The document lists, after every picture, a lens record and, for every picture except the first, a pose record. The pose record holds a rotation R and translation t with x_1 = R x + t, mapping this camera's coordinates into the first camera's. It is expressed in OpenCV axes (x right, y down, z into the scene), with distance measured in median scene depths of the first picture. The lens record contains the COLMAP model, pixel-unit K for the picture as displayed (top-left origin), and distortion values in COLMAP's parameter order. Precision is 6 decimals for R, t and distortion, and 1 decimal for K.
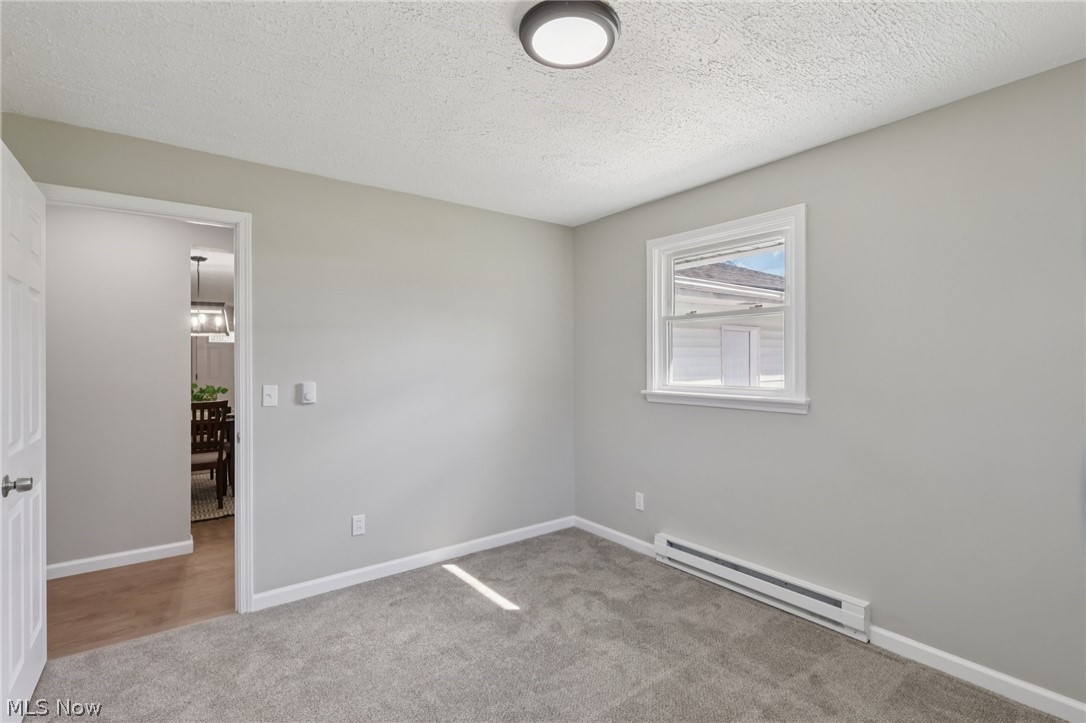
lens RADIAL K [[511.8, 0, 538.7], [0, 511.8, 362.5], [0, 0, 1]] dist [0.000754, 0.001889]
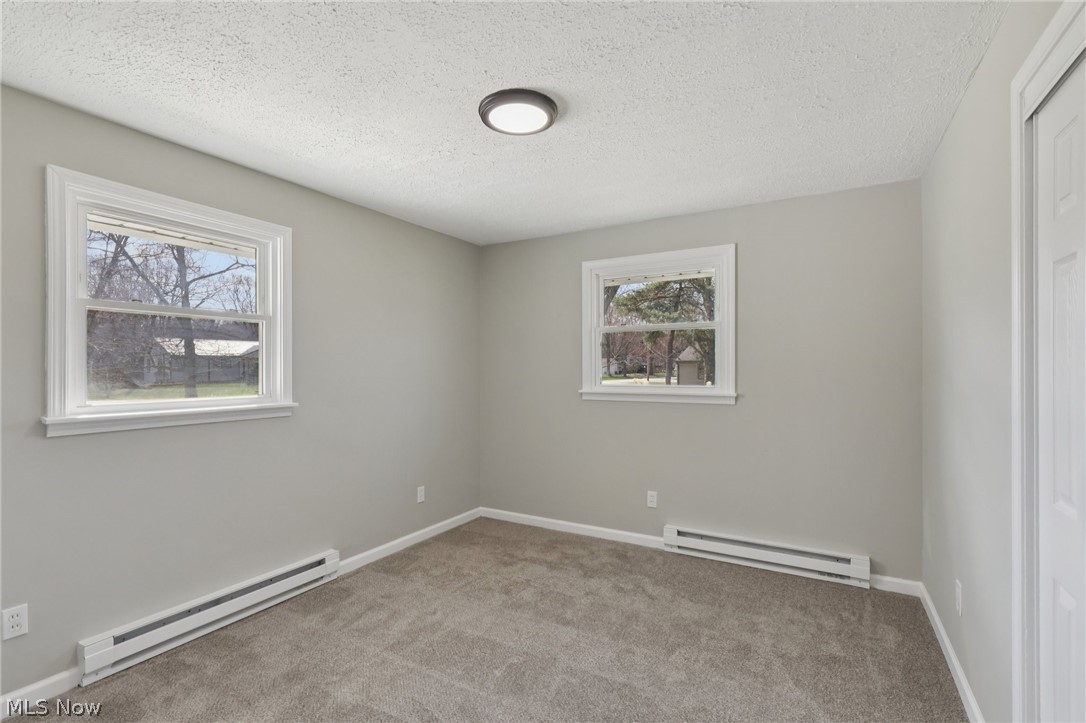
lens RADIAL K [[511.8, 0, 532.6], [0, 511.8, 370.1], [0, 0, 1]] dist [0.000754, 0.001889]
pose [[-0.383562, -0.006679, 0.923491, -0.745708], [0.004912, 0.999945, 0.009273, -0.006622], [-0.923502, 0.008093, -0.383508, 0.974343]]
